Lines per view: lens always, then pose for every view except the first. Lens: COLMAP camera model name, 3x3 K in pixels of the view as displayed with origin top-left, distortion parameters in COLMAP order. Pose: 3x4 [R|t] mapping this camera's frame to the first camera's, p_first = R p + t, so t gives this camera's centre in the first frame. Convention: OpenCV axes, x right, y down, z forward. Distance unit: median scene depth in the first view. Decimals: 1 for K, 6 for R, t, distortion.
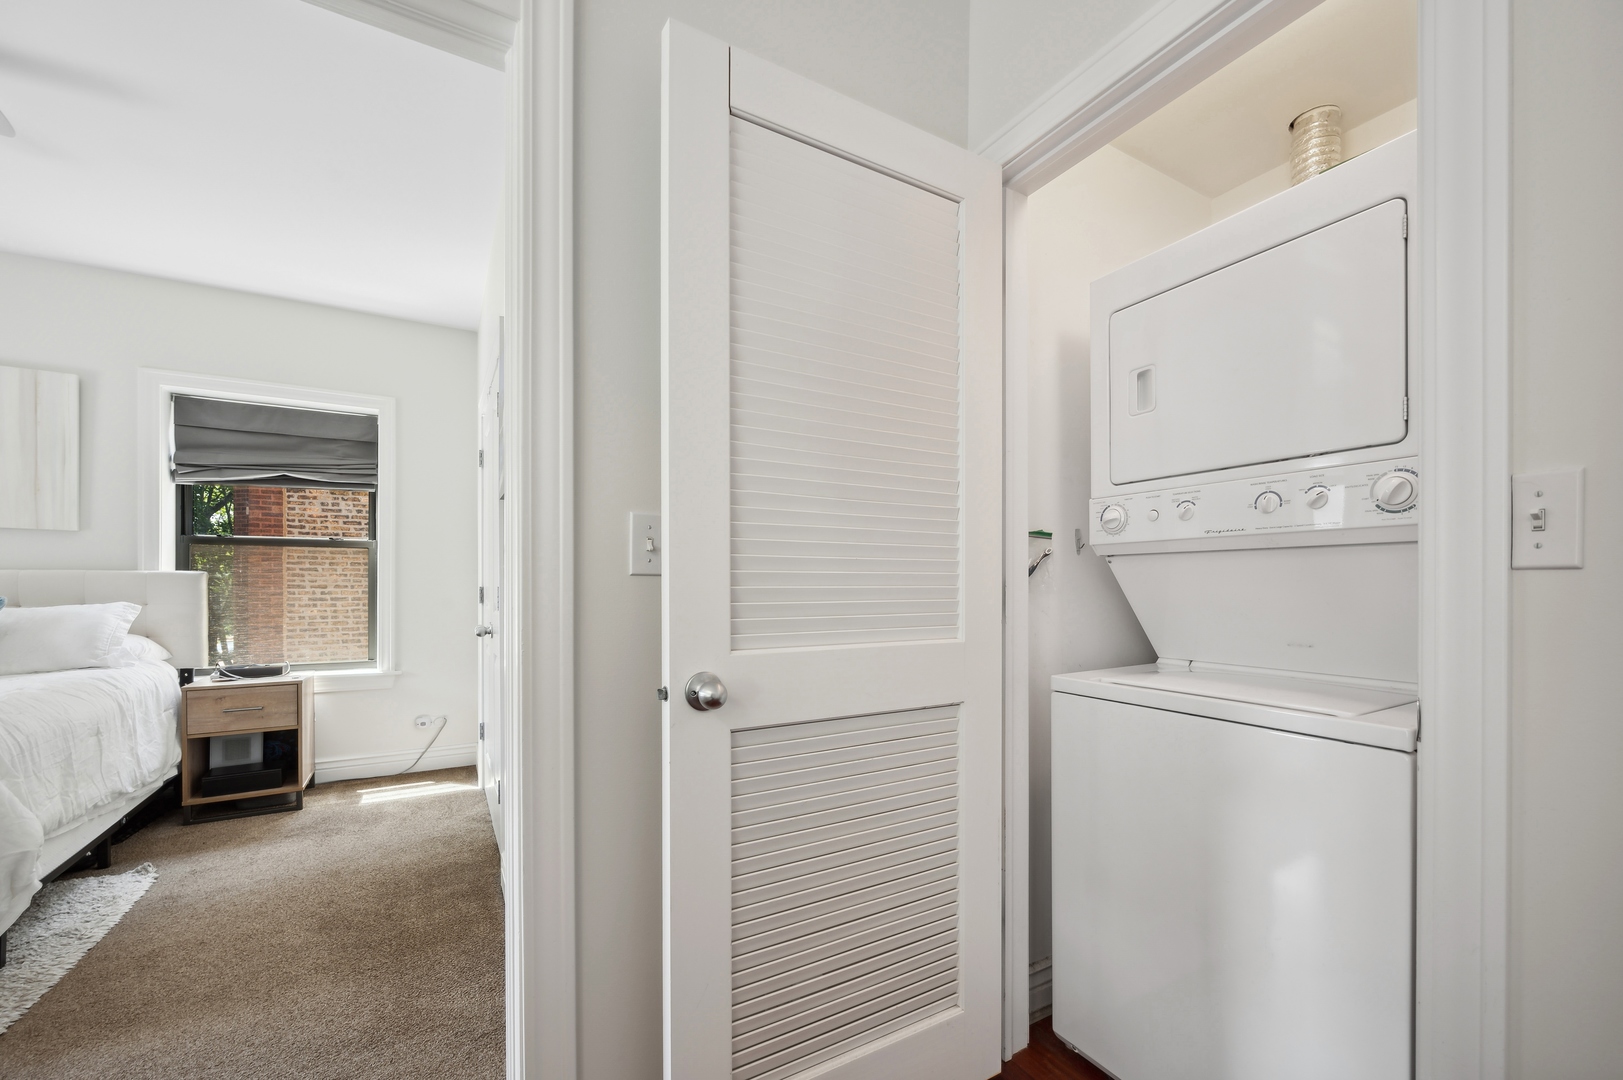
lens RADIAL K [[656.8, 0, 814.0], [0, 656.8, 591.3], [0, 0, 1]] dist [-0.001167, -0.000130]
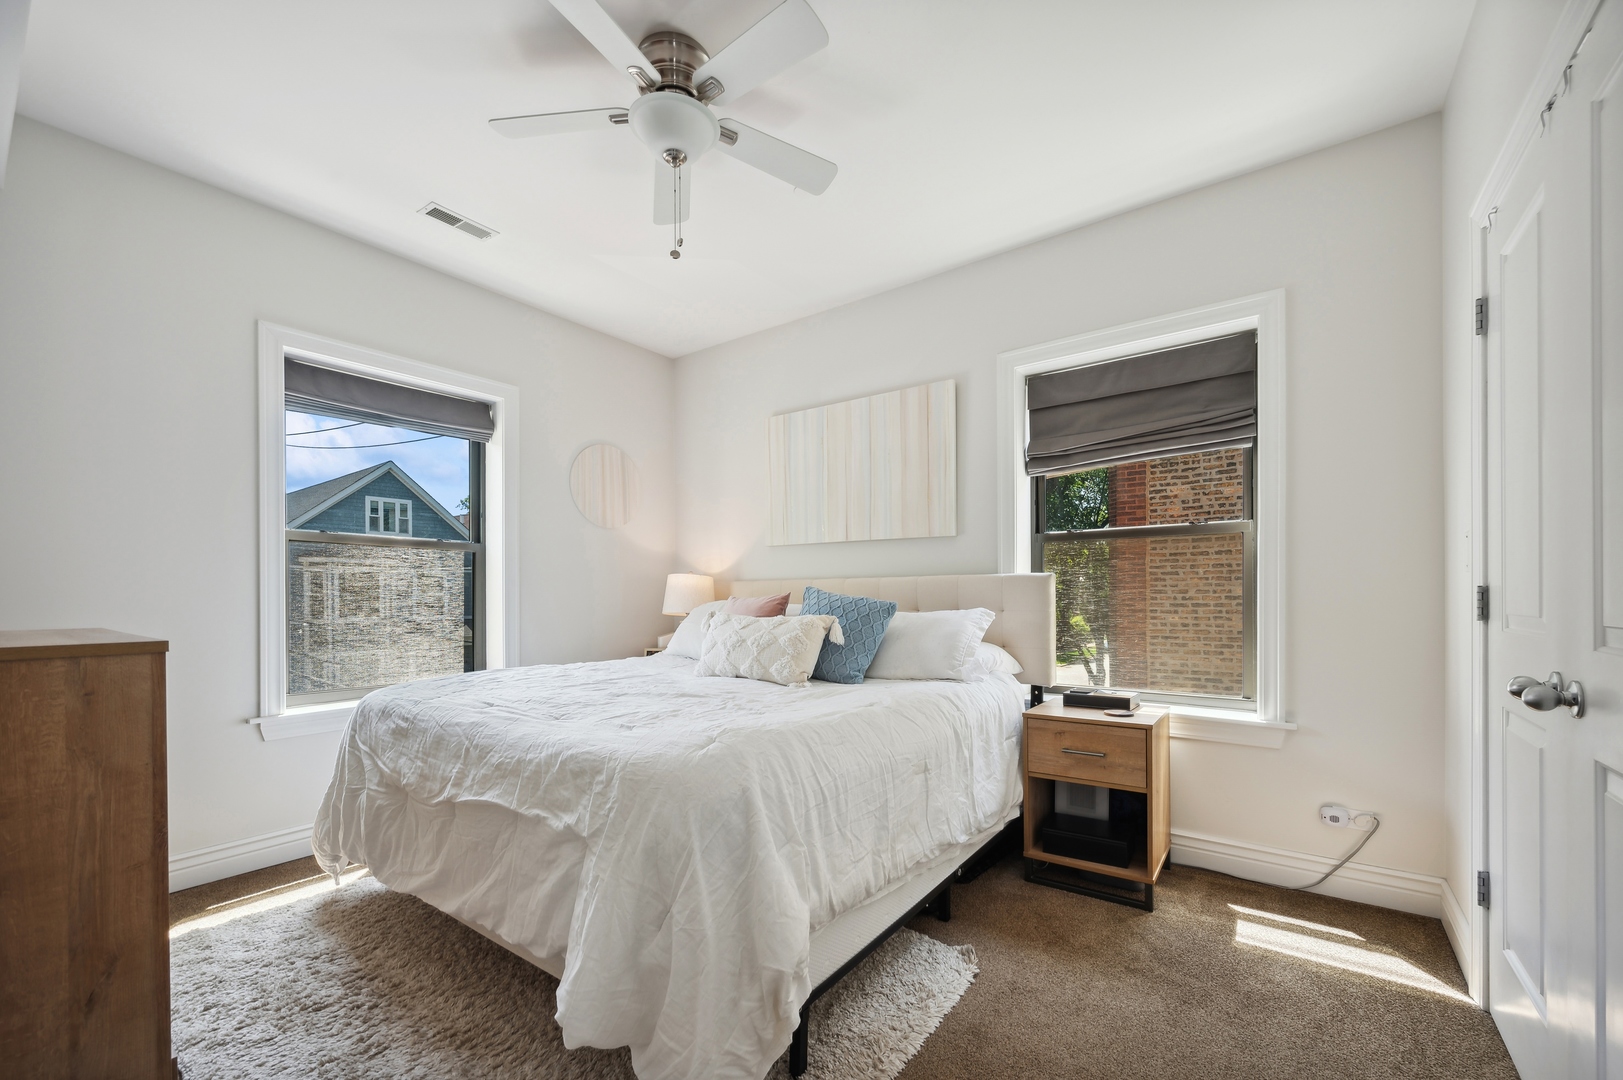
lens RADIAL K [[650.9, 0, 816.6], [0, 650.9, 595.3], [0, 0, 1]] dist [-0.006696, 0.000087]
pose [[0.400111, -0.002570, -0.916463, -0.286575], [0.000580, 0.999997, -0.002551, 0.000798], [0.916466, 0.000489, 0.400112, 0.391126]]
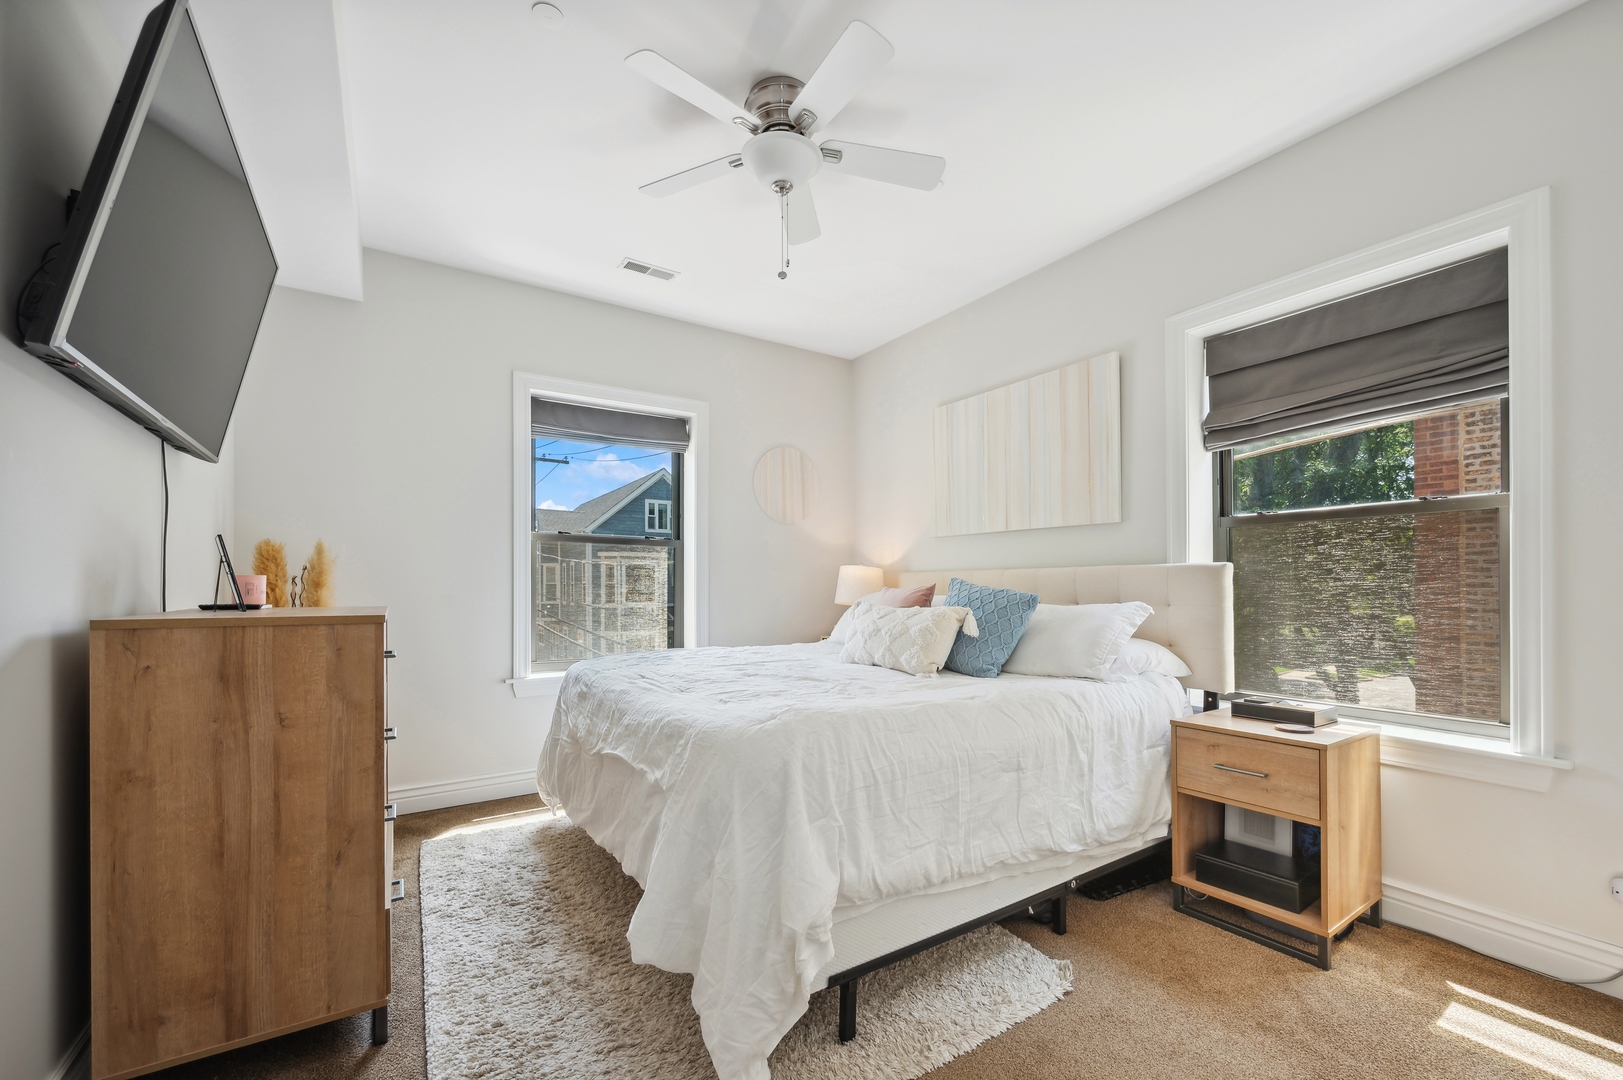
lens RADIAL K [[655.7, 0, 815.9], [0, 655.7, 582.4], [0, 0, 1]] dist [-0.007134, -0.000123]
pose [[0.054241, -0.007126, -0.998502, -0.227924], [-0.006246, 0.999953, -0.007476, 0.000679], [0.998508, 0.006642, 0.054194, 0.505902]]
